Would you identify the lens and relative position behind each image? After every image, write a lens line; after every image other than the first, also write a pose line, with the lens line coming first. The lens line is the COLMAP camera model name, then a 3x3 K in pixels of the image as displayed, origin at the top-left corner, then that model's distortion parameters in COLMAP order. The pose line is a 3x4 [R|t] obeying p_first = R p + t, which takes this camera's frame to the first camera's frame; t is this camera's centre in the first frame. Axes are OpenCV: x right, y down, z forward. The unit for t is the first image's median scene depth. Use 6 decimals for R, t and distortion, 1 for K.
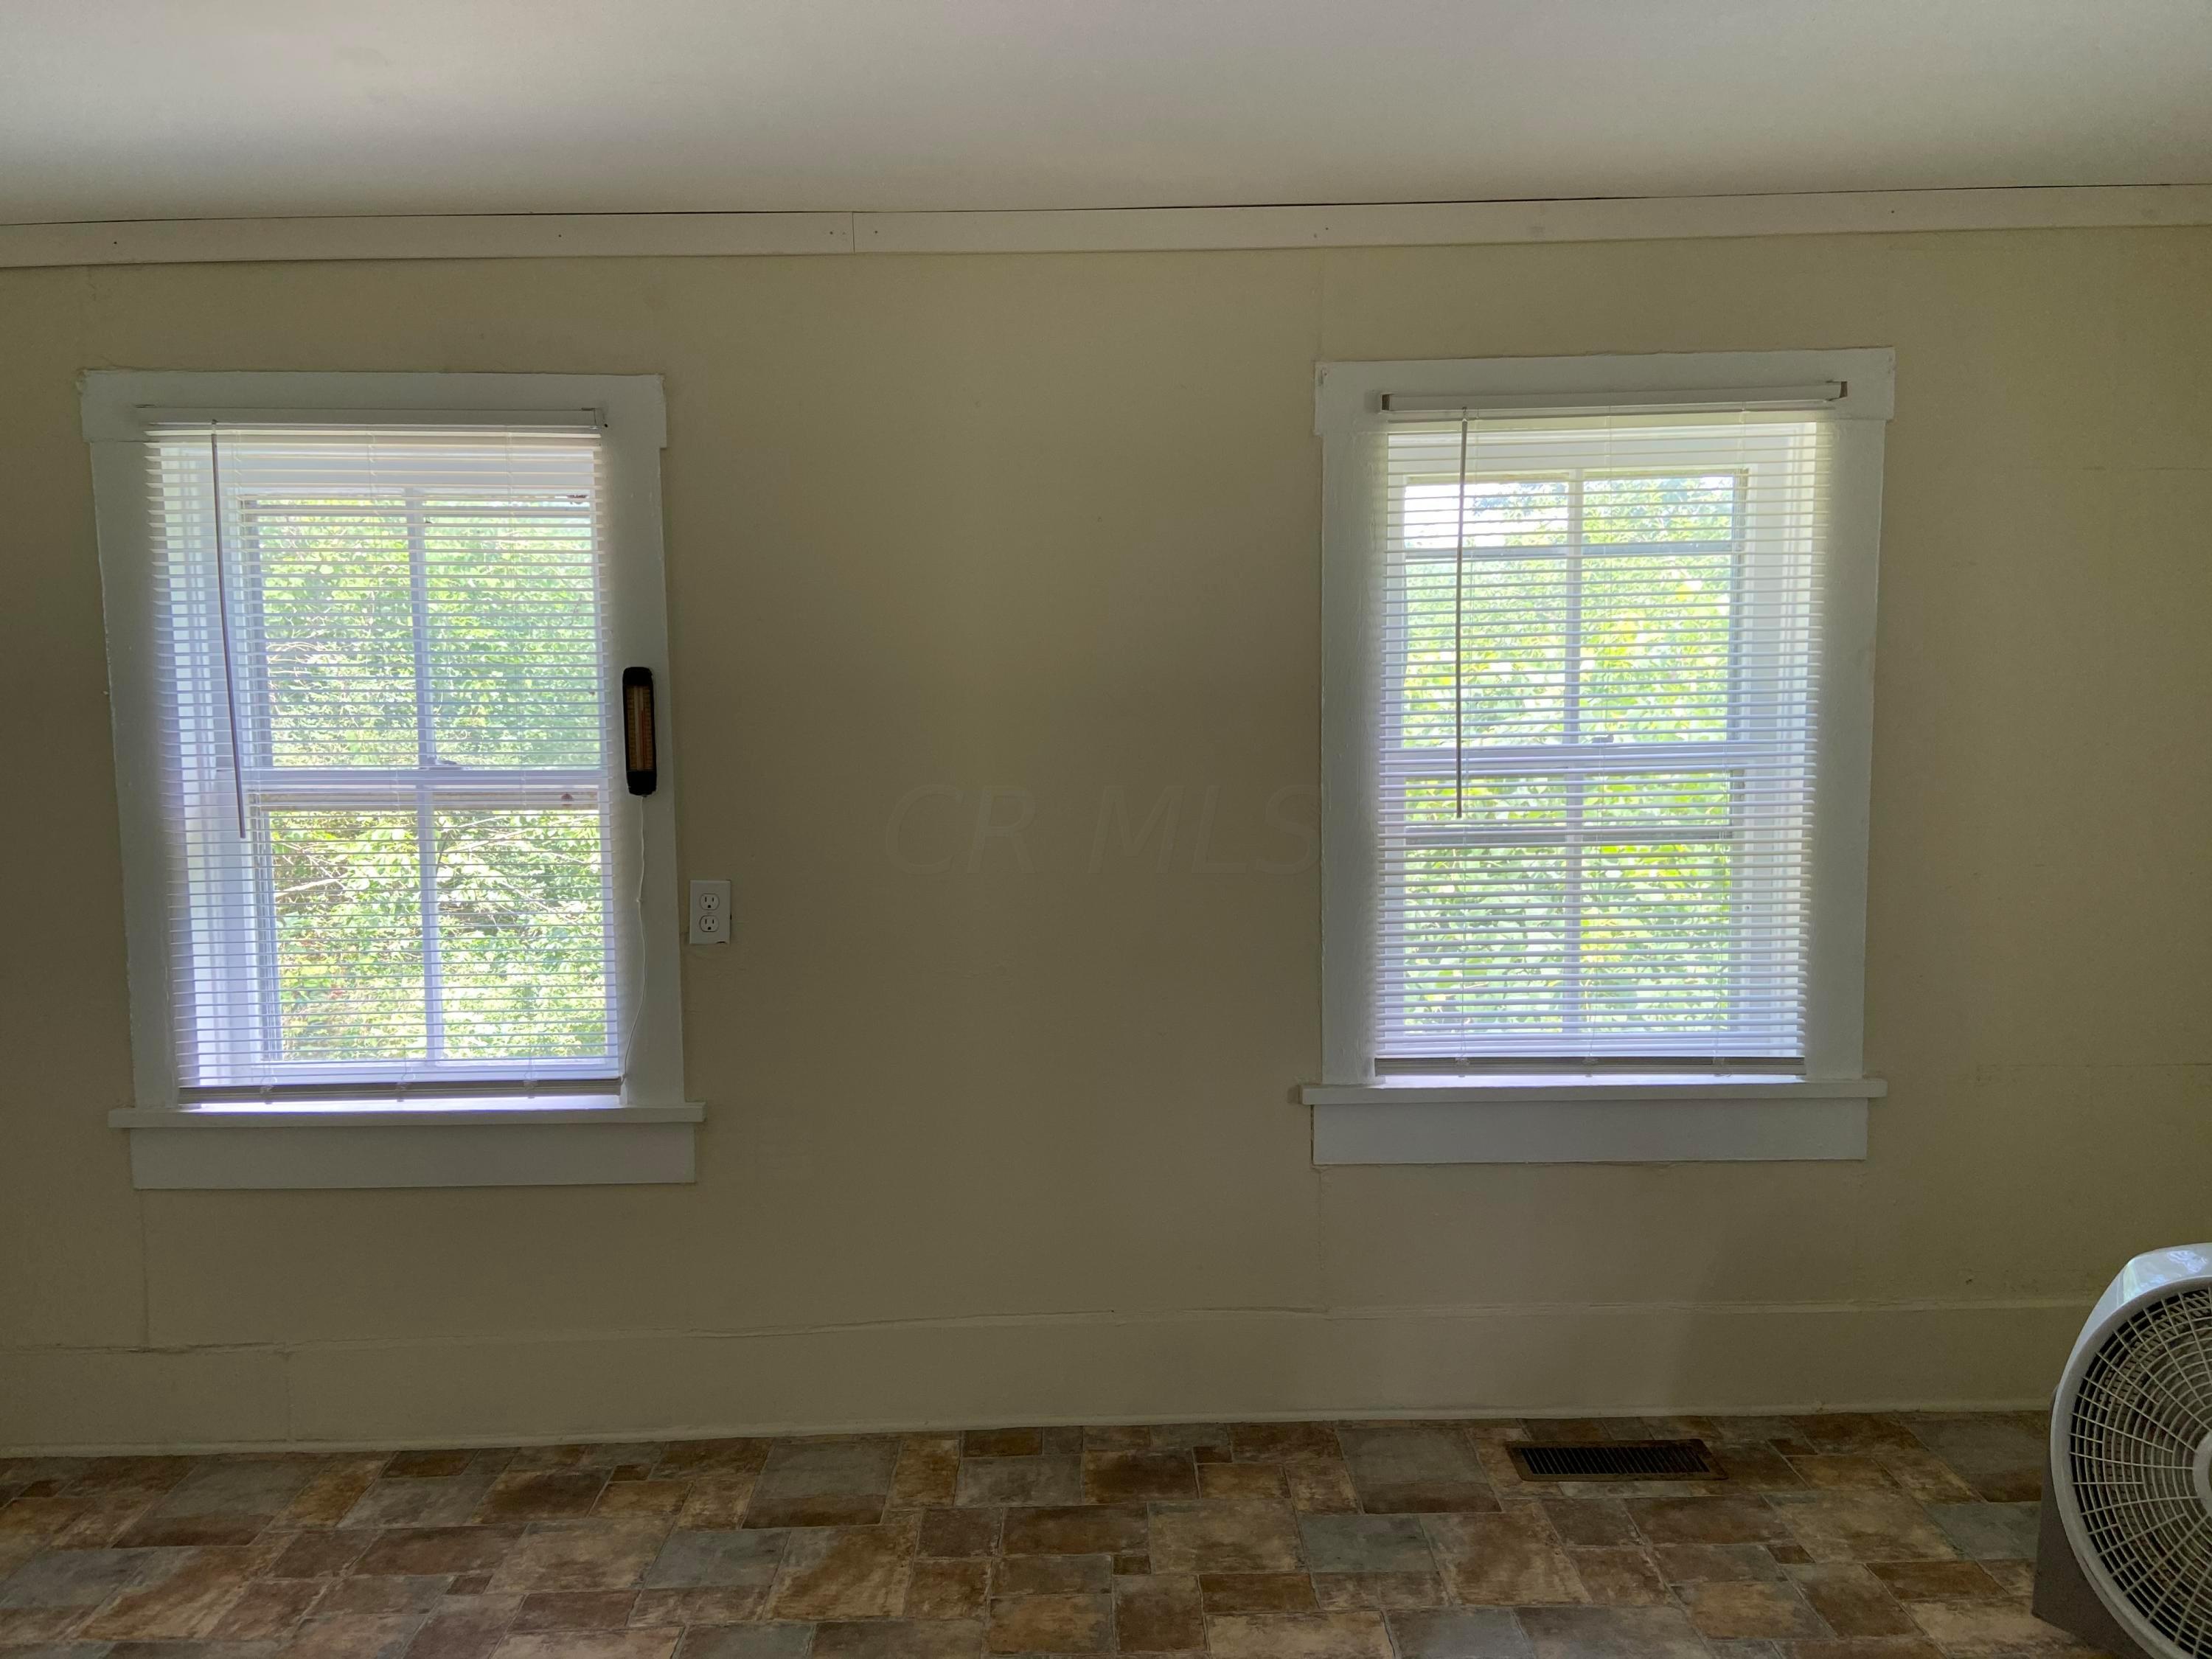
lens RADIAL K [[1779.0, 0, 1100.5], [0, 1779.0, 844.2], [0, 0, 1]] dist [0.097353, -0.134143]
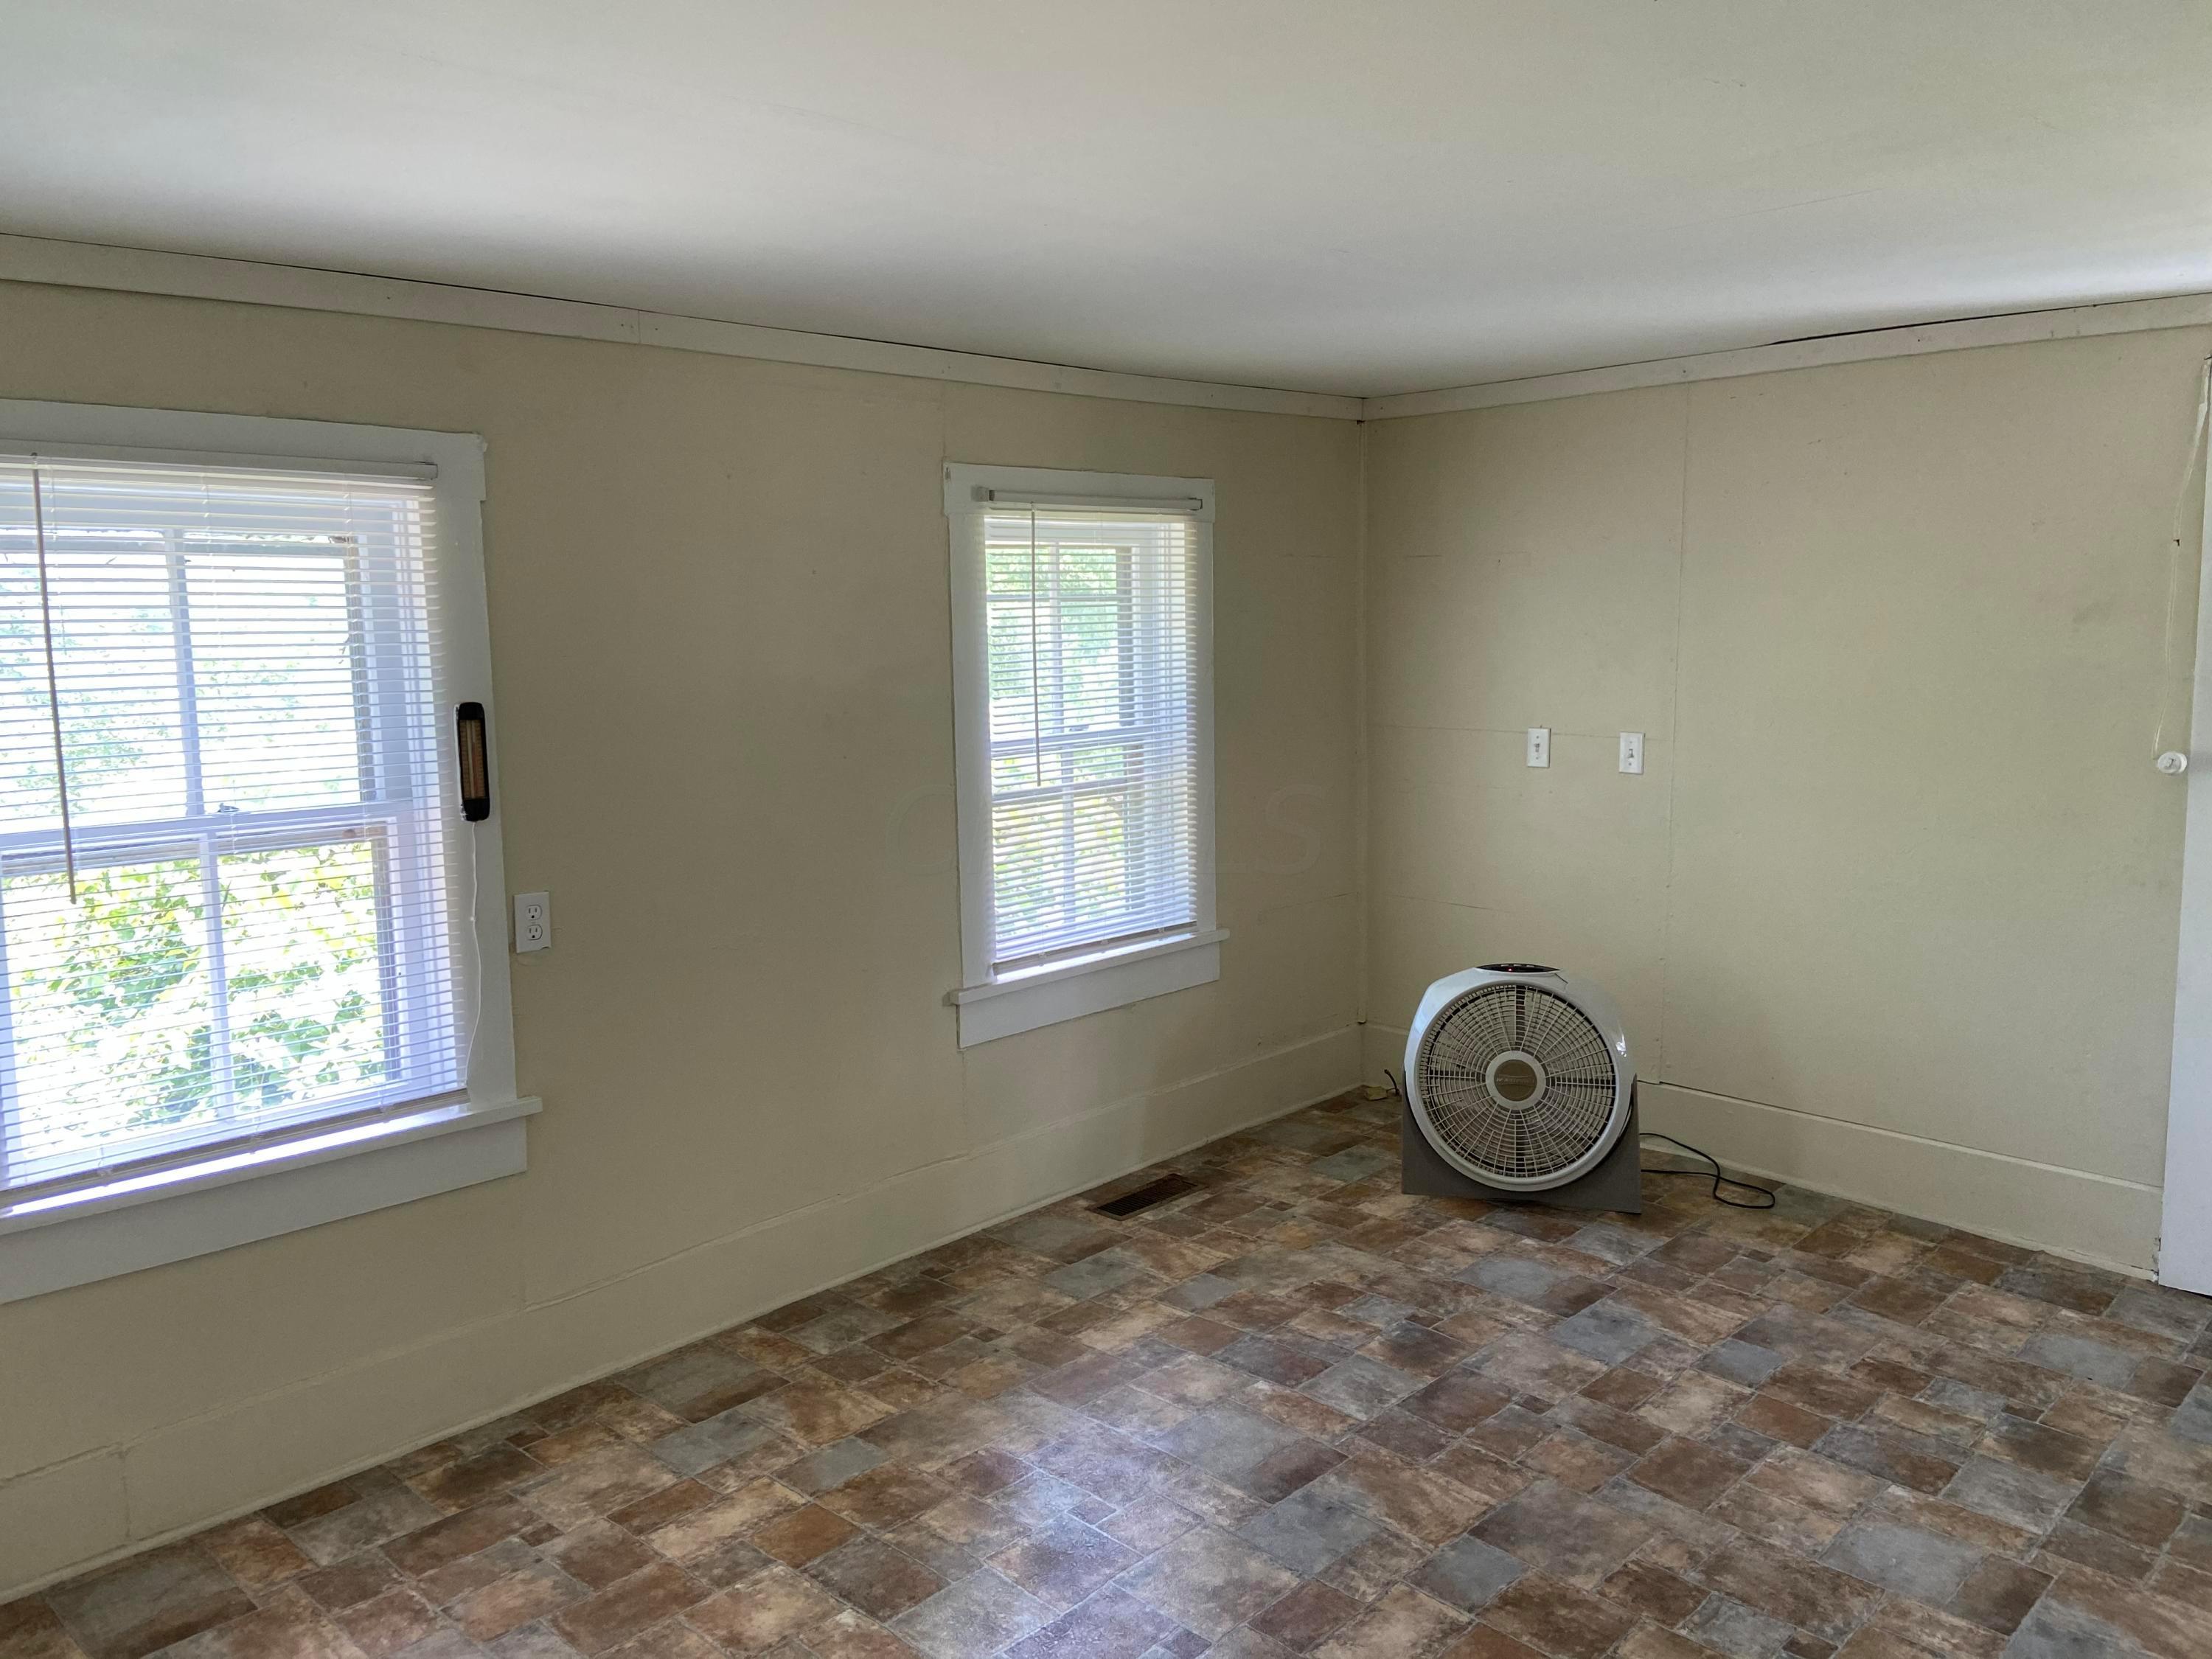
lens RADIAL K [[1659.4, 0, 1106.0], [0, 1659.4, 829.5], [0, 0, 1]] dist [0.147652, -0.165937]
pose [[0.716230, -0.098905, 0.690820, -0.662593], [0.122988, 0.992301, 0.014557, 0.010699], [-0.686941, 0.074536, 0.722881, -0.011168]]
